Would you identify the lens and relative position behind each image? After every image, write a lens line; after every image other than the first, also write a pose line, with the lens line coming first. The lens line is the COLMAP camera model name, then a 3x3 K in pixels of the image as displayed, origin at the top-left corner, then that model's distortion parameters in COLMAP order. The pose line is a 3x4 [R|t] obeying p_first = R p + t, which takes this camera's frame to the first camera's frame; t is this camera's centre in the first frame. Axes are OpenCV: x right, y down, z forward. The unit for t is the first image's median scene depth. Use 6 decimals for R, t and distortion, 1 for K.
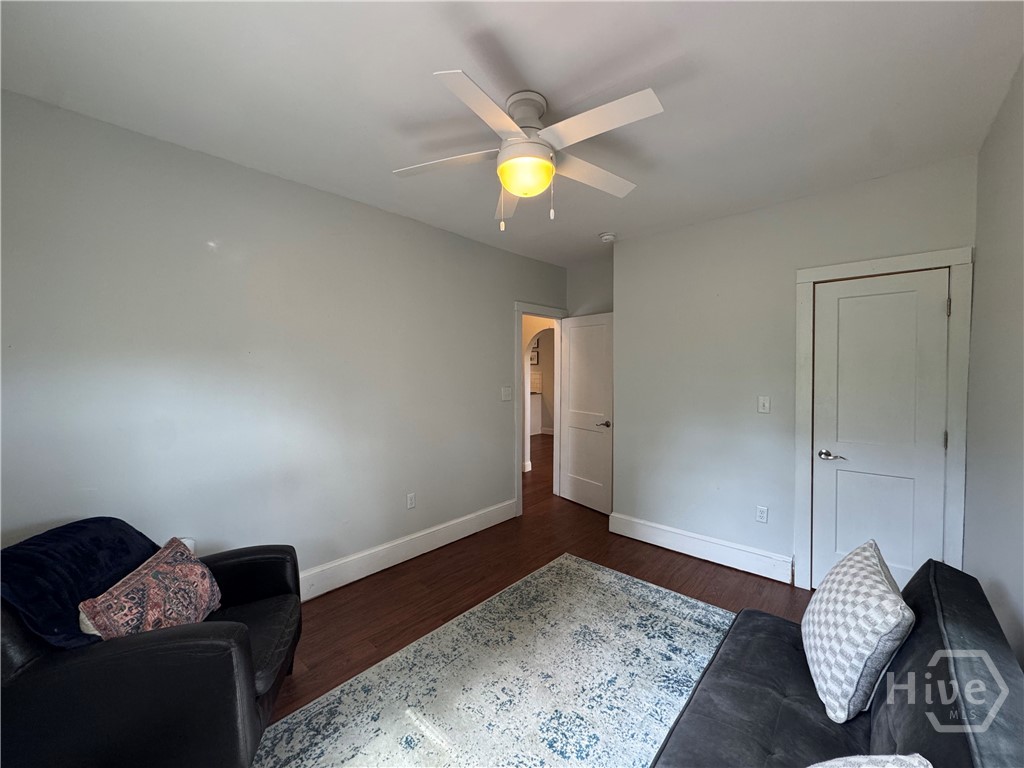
lens RADIAL K [[406.8, 0, 513.5], [0, 406.8, 387.1], [0, 0, 1]] dist [-0.004365, 0.001024]
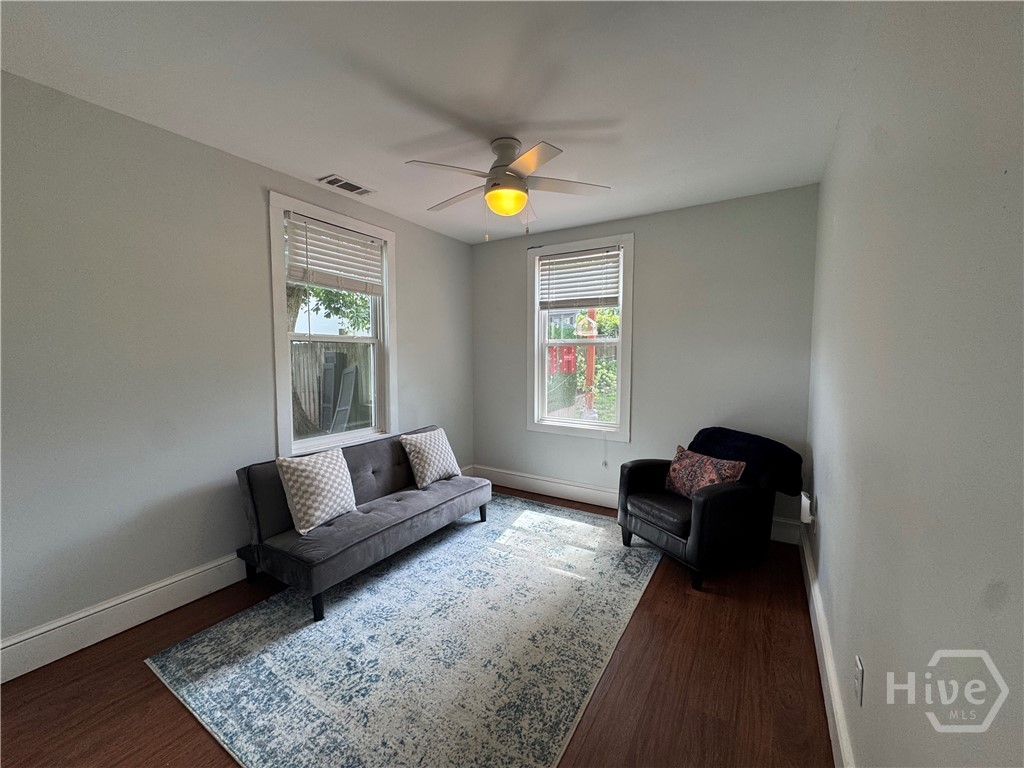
lens RADIAL K [[406.8, 0, 513.6], [0, 406.8, 383.2], [0, 0, 1]] dist [-0.004365, 0.001024]
pose [[-0.983952, 0.019580, -0.177355, 0.189718], [0.001328, 0.994737, 0.102452, -0.049337], [0.178428, 0.100572, -0.978800, 1.830144]]
